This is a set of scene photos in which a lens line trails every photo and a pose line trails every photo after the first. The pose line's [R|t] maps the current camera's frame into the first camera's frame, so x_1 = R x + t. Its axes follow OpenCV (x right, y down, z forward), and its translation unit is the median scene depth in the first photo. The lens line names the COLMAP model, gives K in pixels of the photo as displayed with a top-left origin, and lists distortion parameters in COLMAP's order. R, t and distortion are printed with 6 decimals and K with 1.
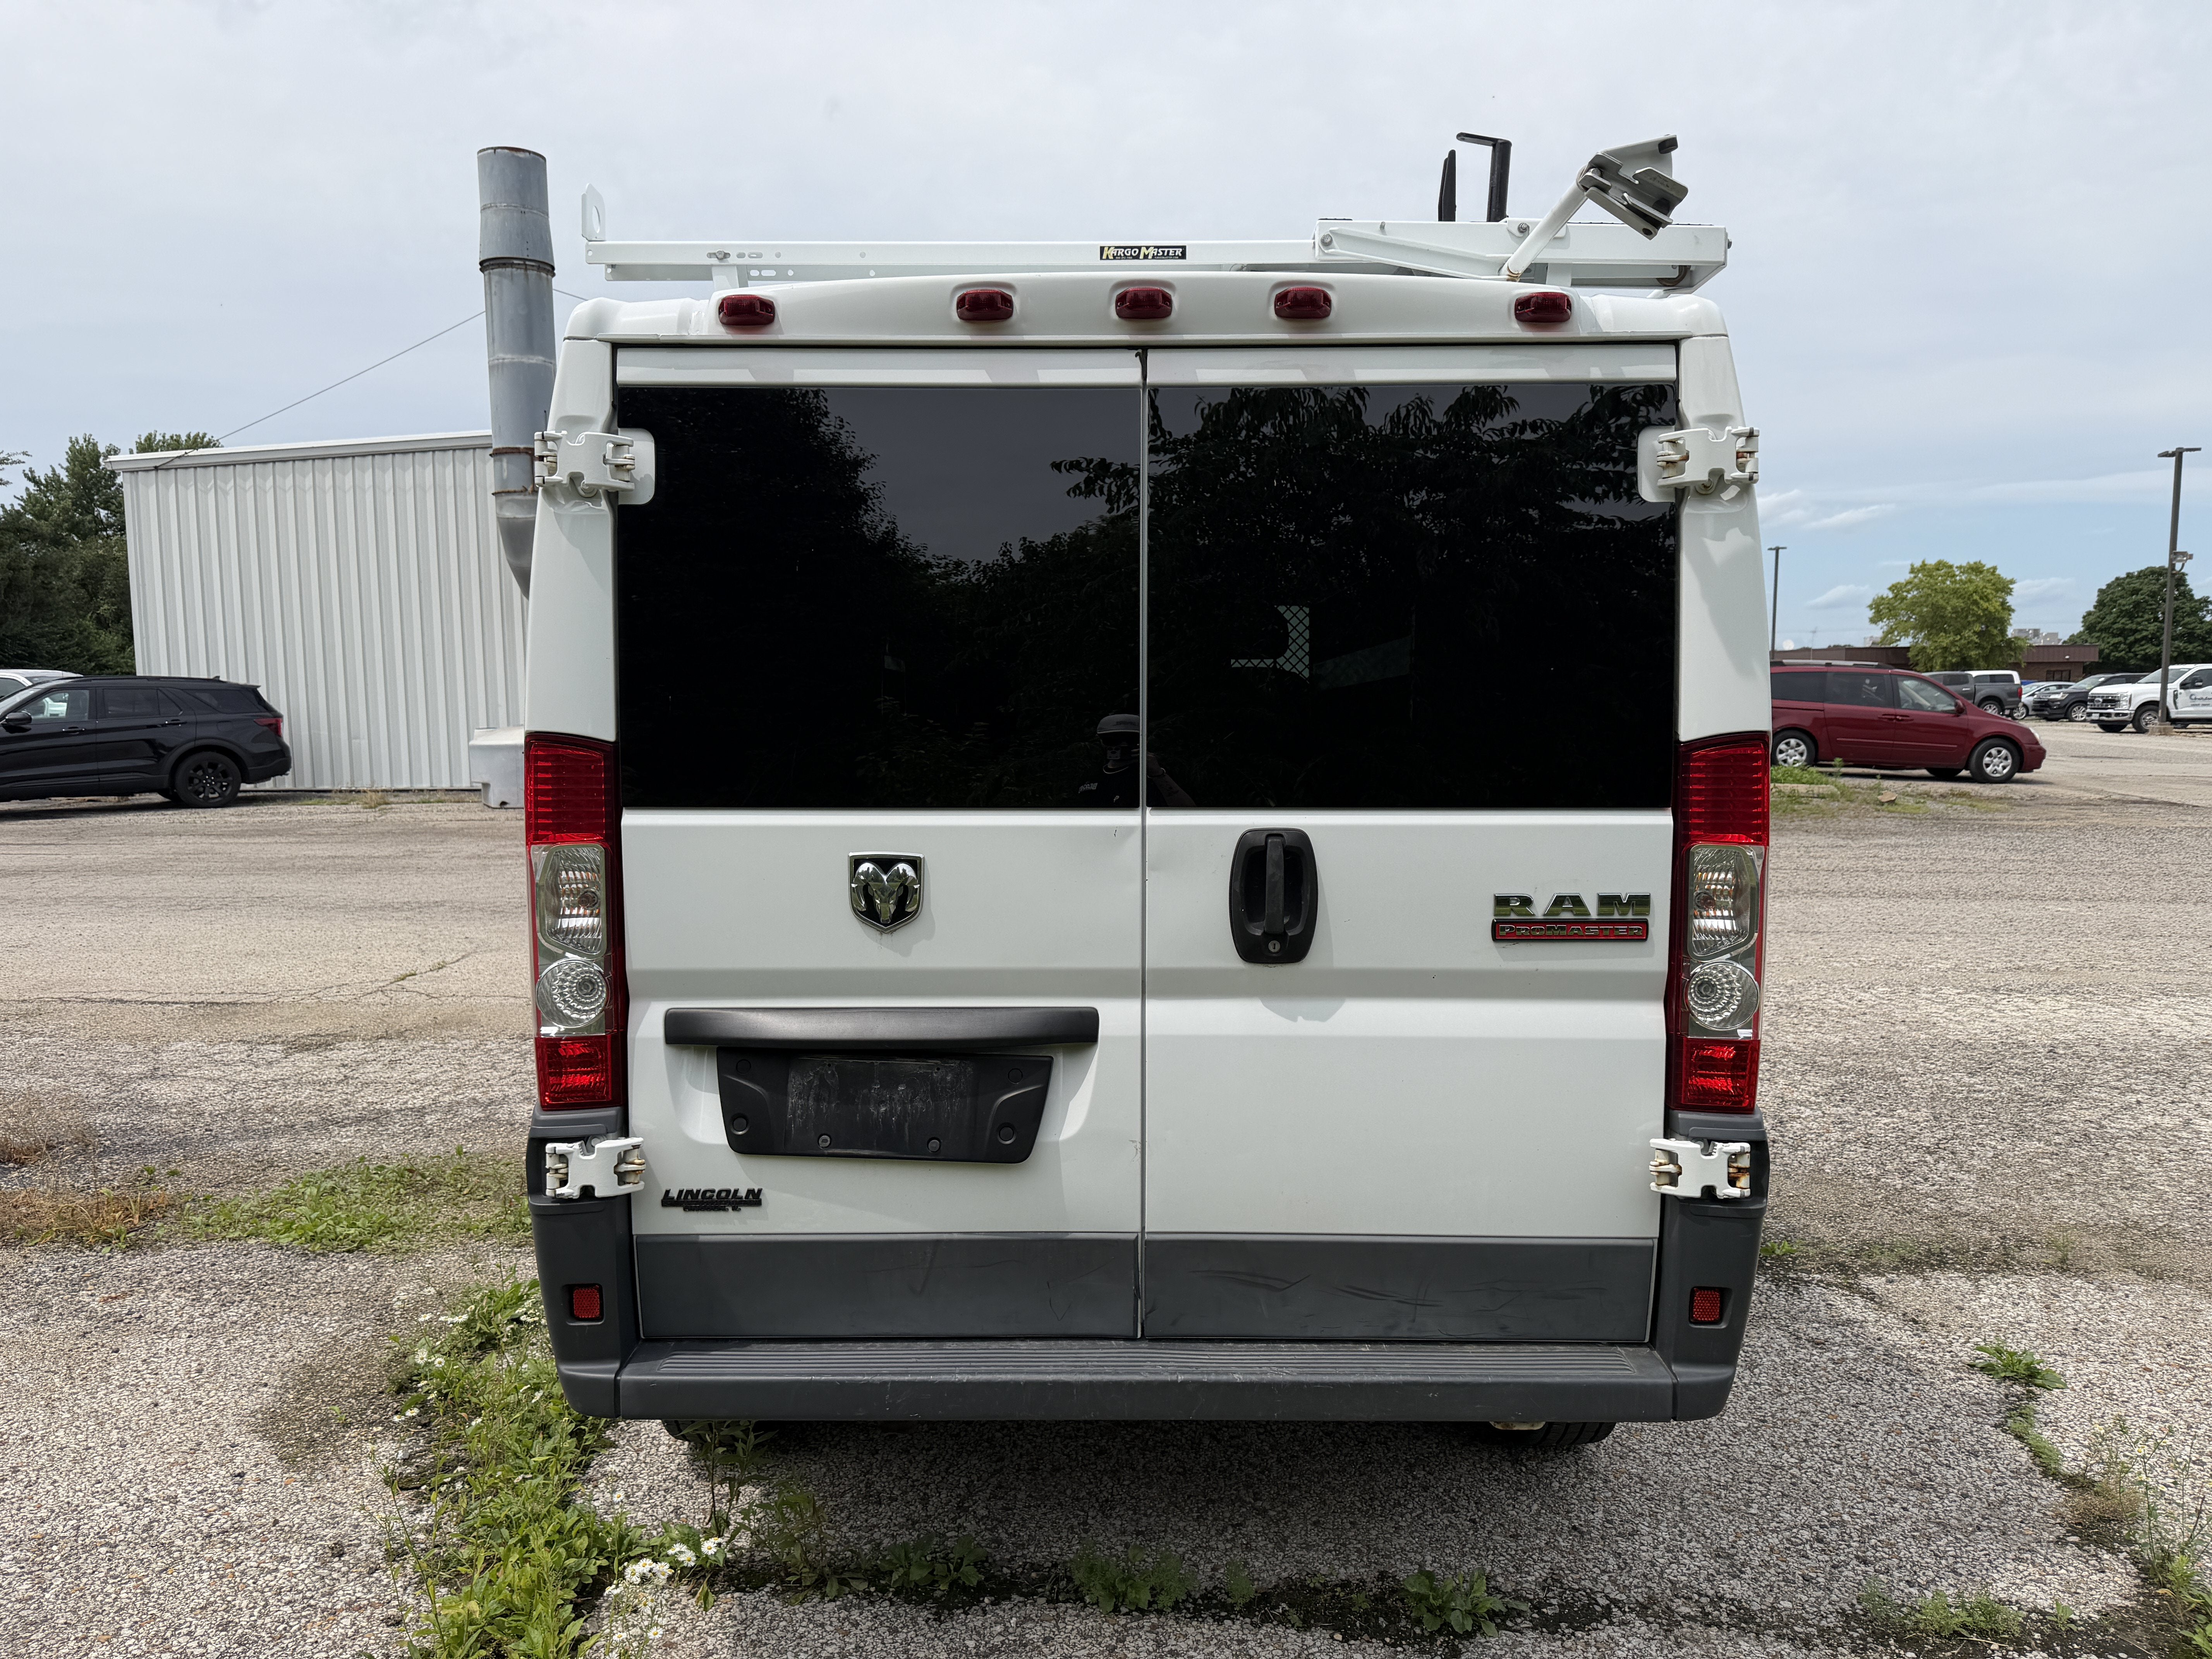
lens RADIAL K [[1567.7, 0, 1096.0], [0, 1567.7, 828.1], [0, 0, 1]] dist [0.026887, -0.038737]
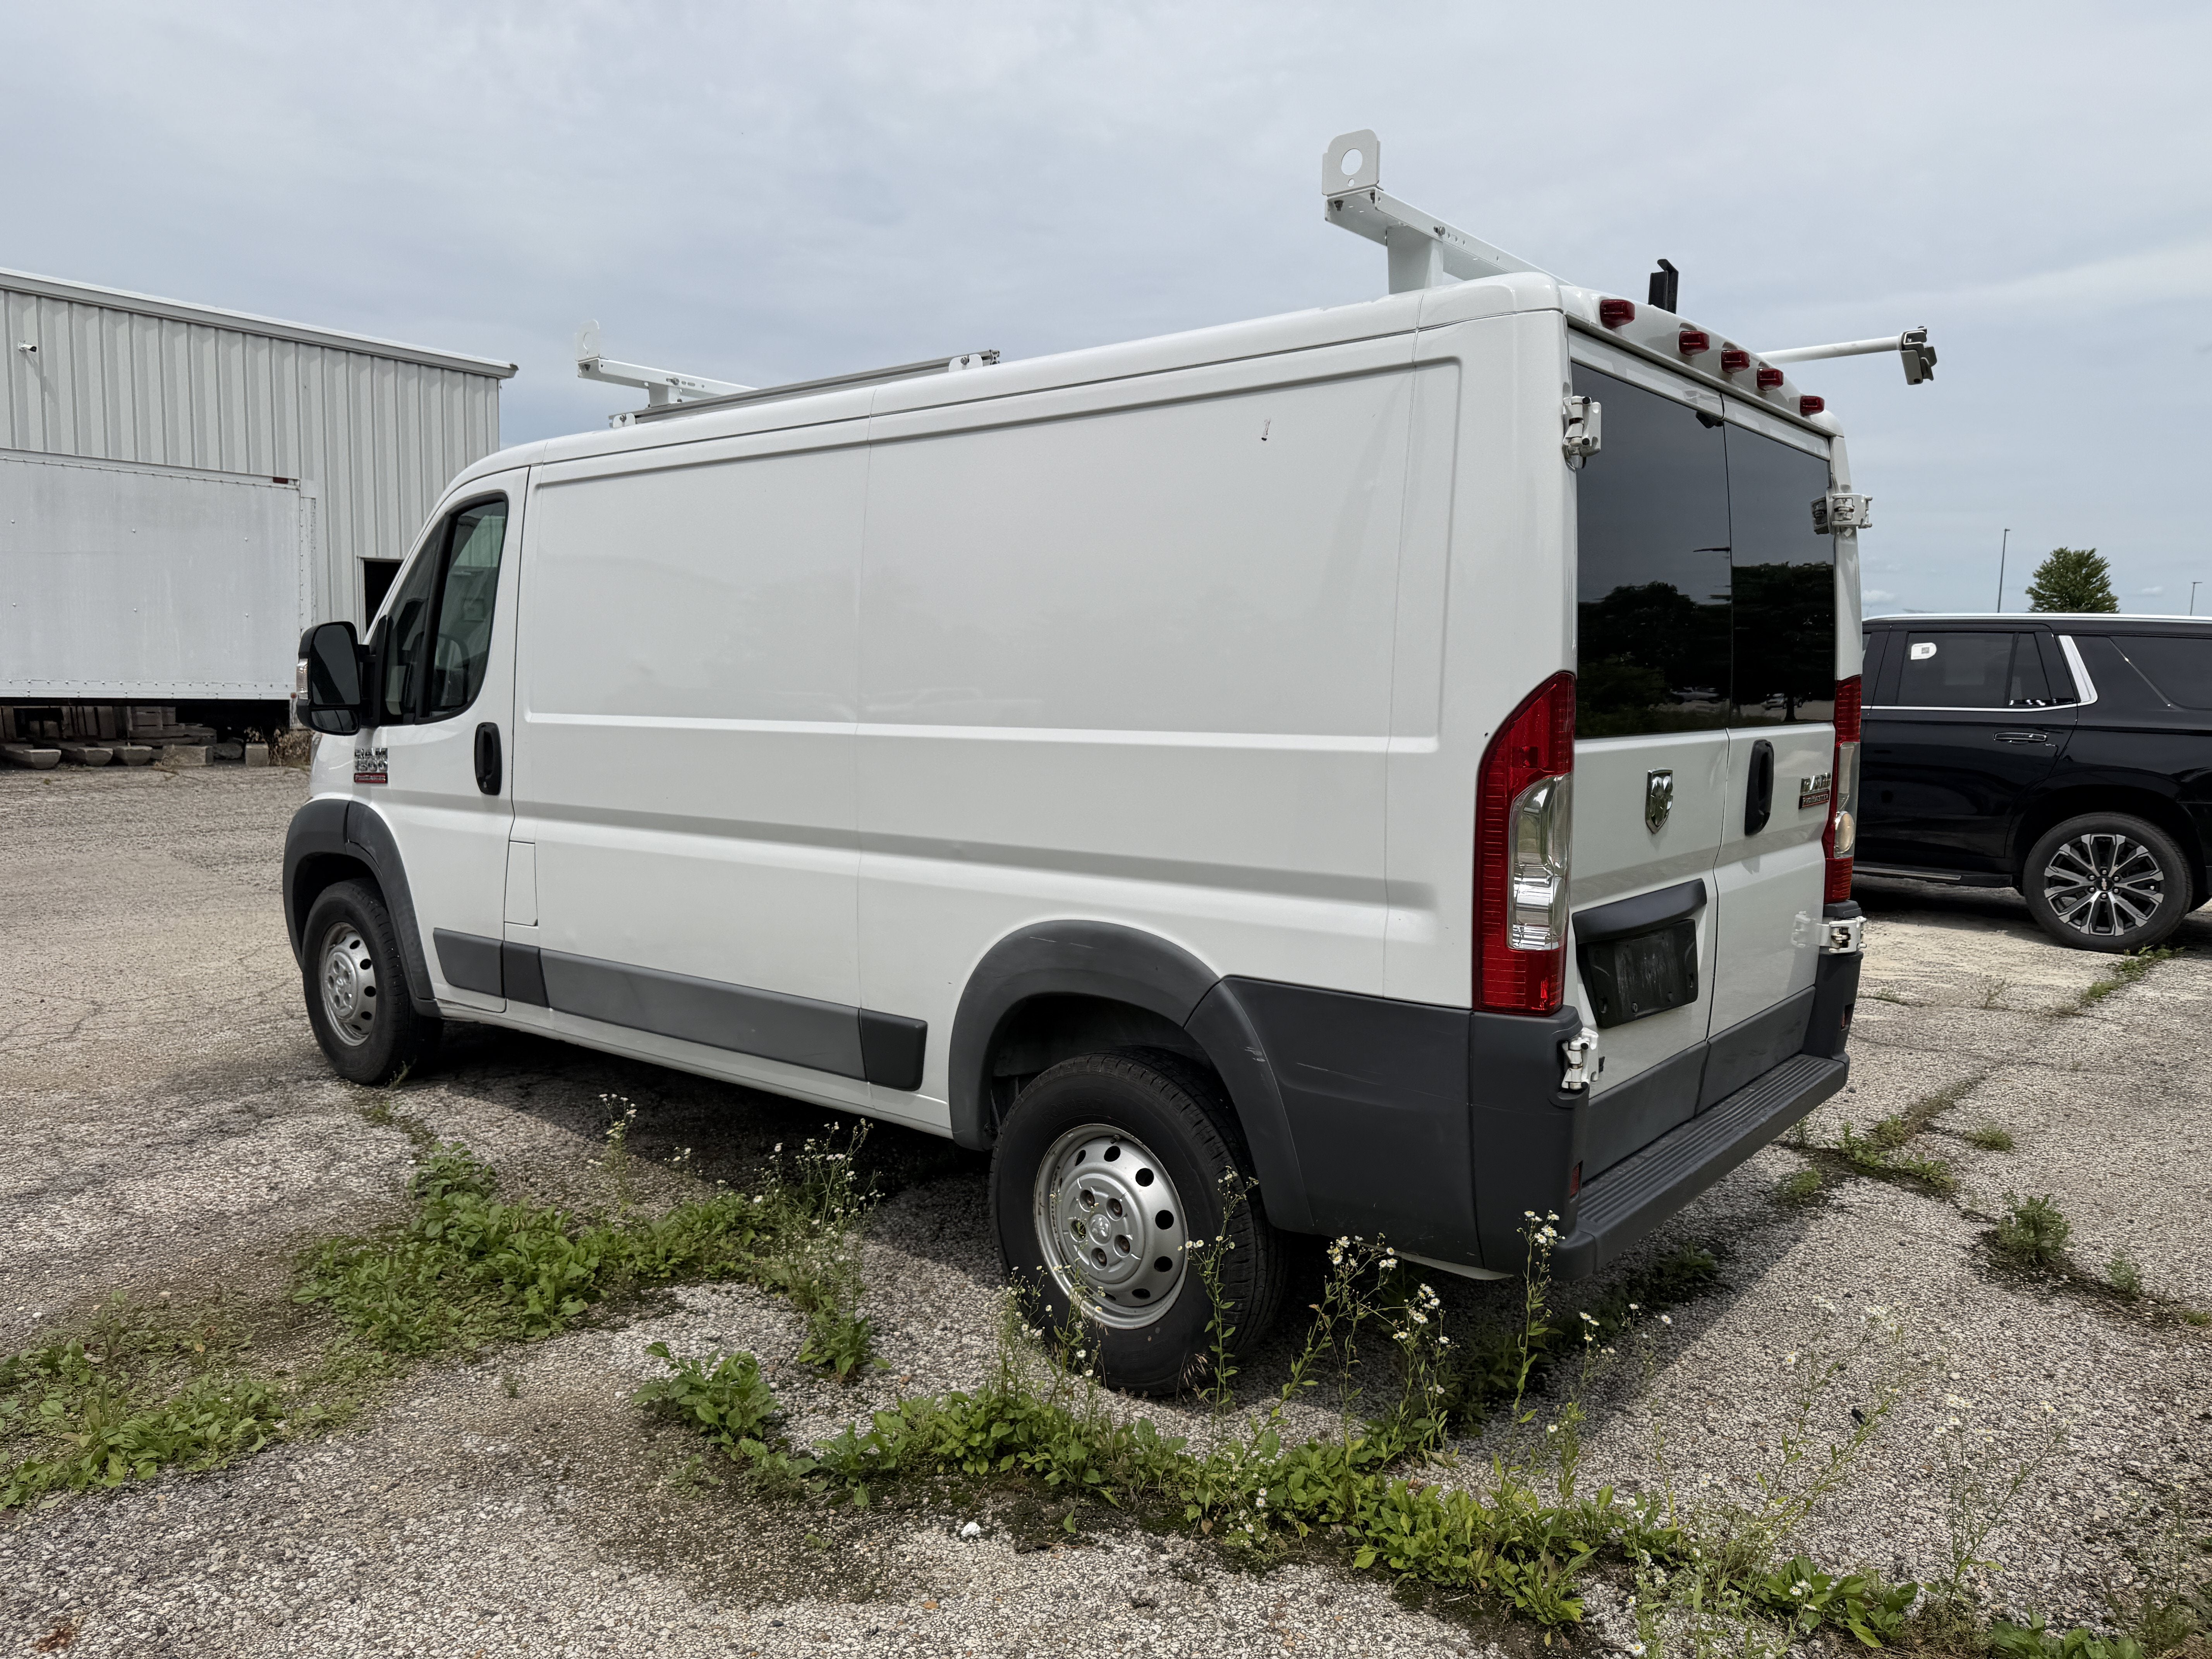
lens RADIAL K [[1567.7, 0, 1117.2], [0, 1567.7, 804.0], [0, 0, 1]] dist [0.026887, -0.038737]
pose [[0.621138, -0.060192, 0.781386, -1.365180], [0.043696, 0.998155, 0.042155, -0.027479], [-0.782482, 0.007959, 0.622622, 0.548545]]
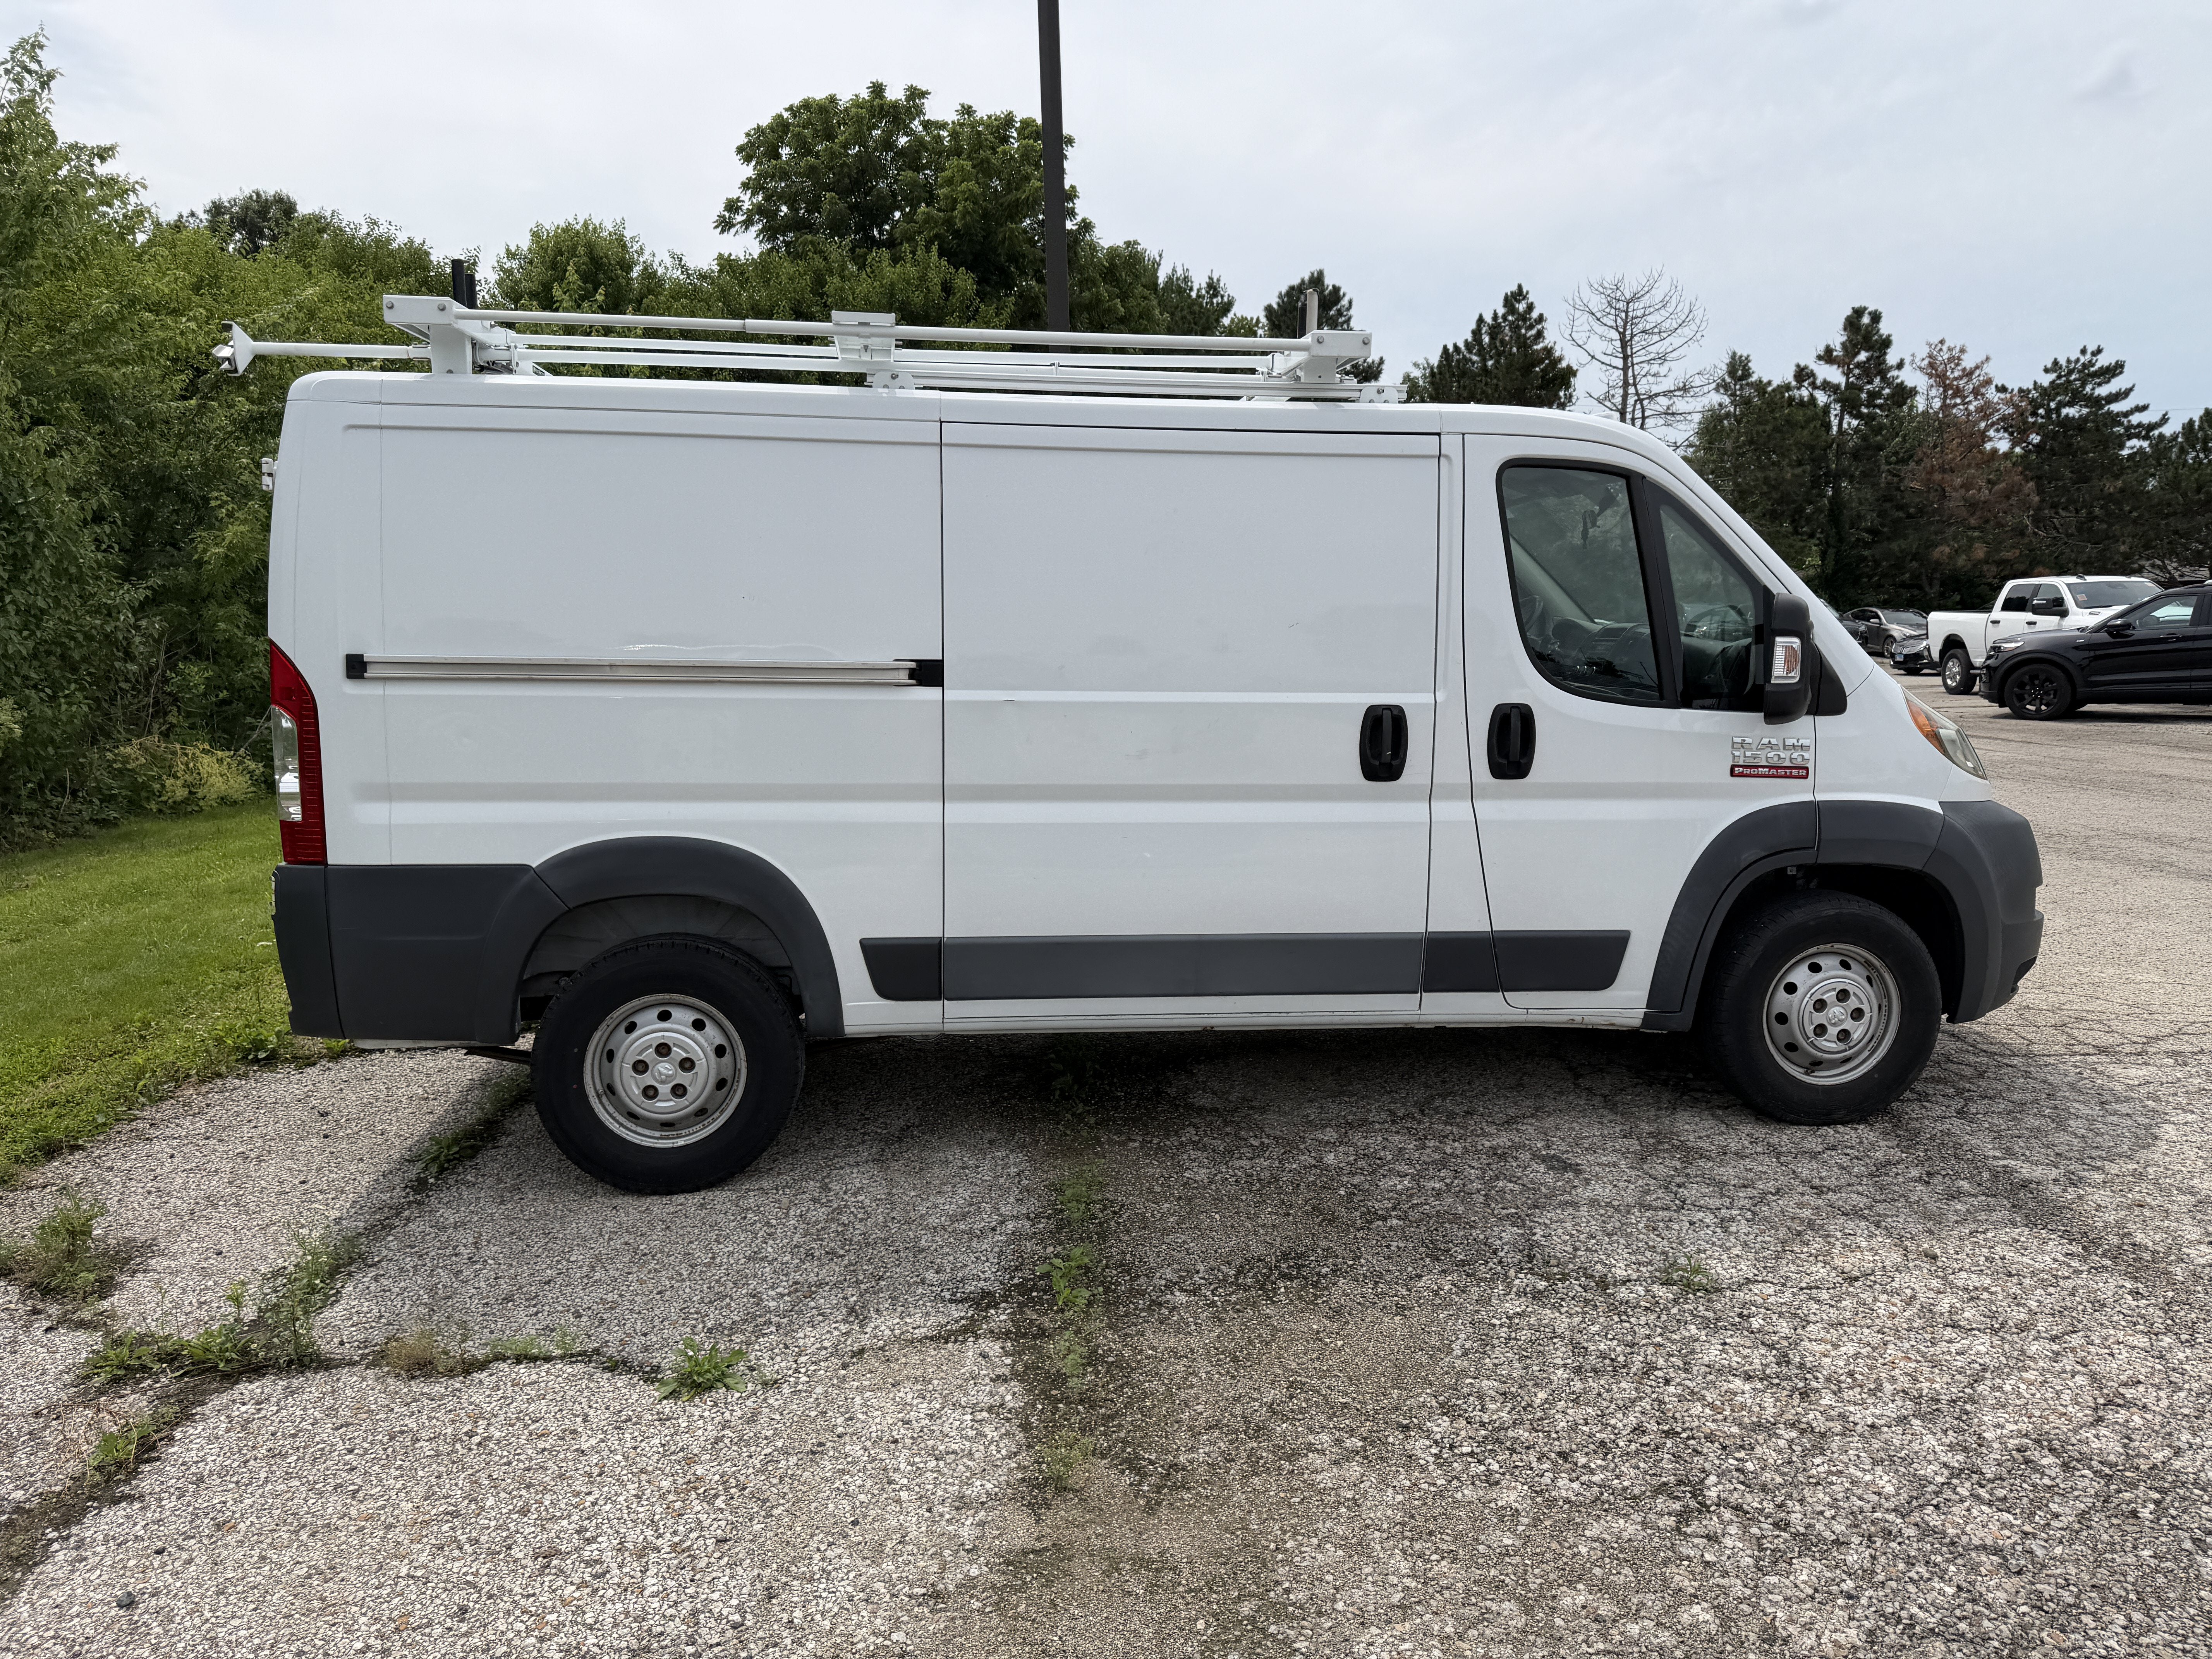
lens RADIAL K [[1567.7, 0, 1118.2], [0, 1567.7, 810.8], [0, 0, 1]] dist [0.026887, -0.038737]
pose [[0.122708, 0.117392, -0.985475, 2.146708], [-0.069299, 0.991569, 0.109489, -0.120500], [0.990020, 0.054857, 0.129809, 1.633685]]
